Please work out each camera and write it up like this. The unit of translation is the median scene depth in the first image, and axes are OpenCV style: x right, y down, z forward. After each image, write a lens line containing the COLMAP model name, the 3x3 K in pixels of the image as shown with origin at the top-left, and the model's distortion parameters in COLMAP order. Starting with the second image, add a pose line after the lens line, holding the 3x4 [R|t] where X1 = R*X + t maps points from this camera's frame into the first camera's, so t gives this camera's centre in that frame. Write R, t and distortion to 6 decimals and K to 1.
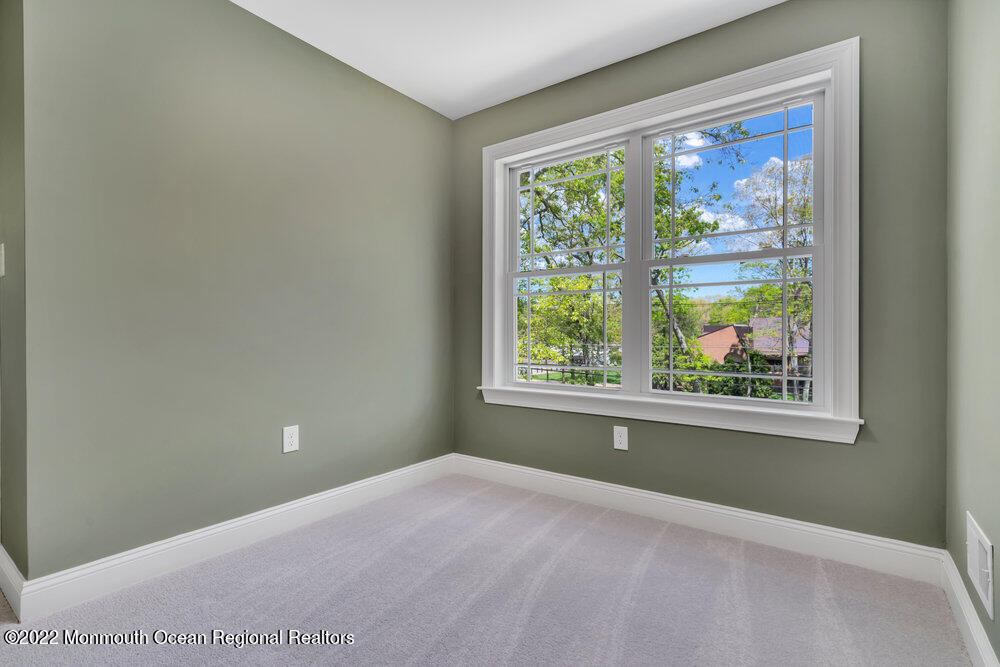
lens RADIAL K [[450.0, 0, 500.0], [0, 450.0, 333.5], [0, 0, 1]] dist [0.000613, 0.000558]
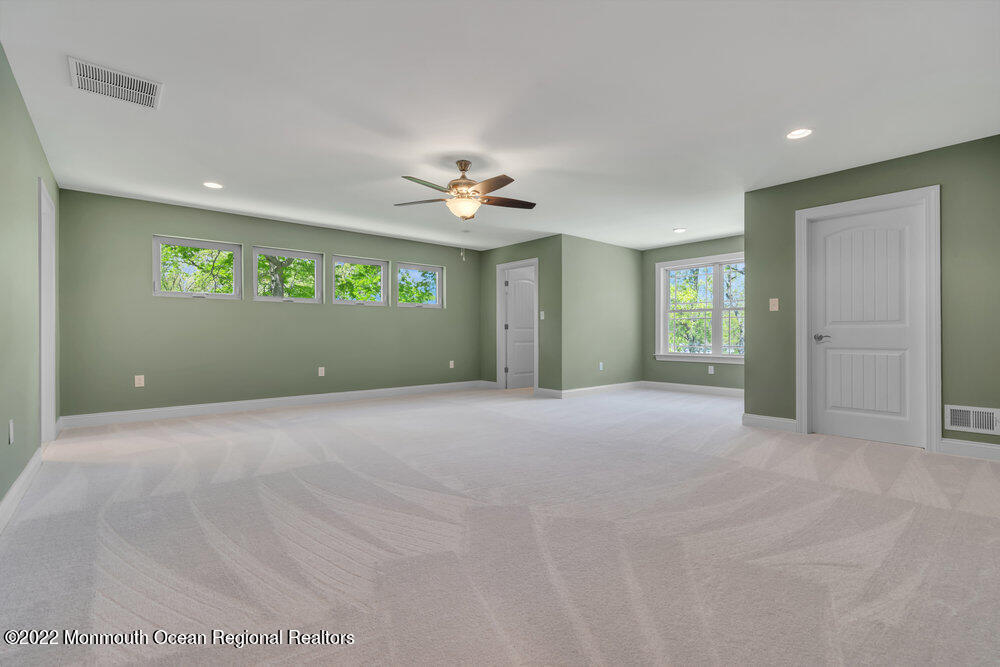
lens RADIAL K [[450.0, 0, 500.0], [0, 450.0, 333.5], [0, 0, 1]] dist [0.000613, 0.000558]
pose [[0.977316, -0.001730, -0.211778, -0.371941], [0.001199, 0.999996, -0.002636, 0.005054], [0.211782, 0.002323, 0.977314, -1.769750]]
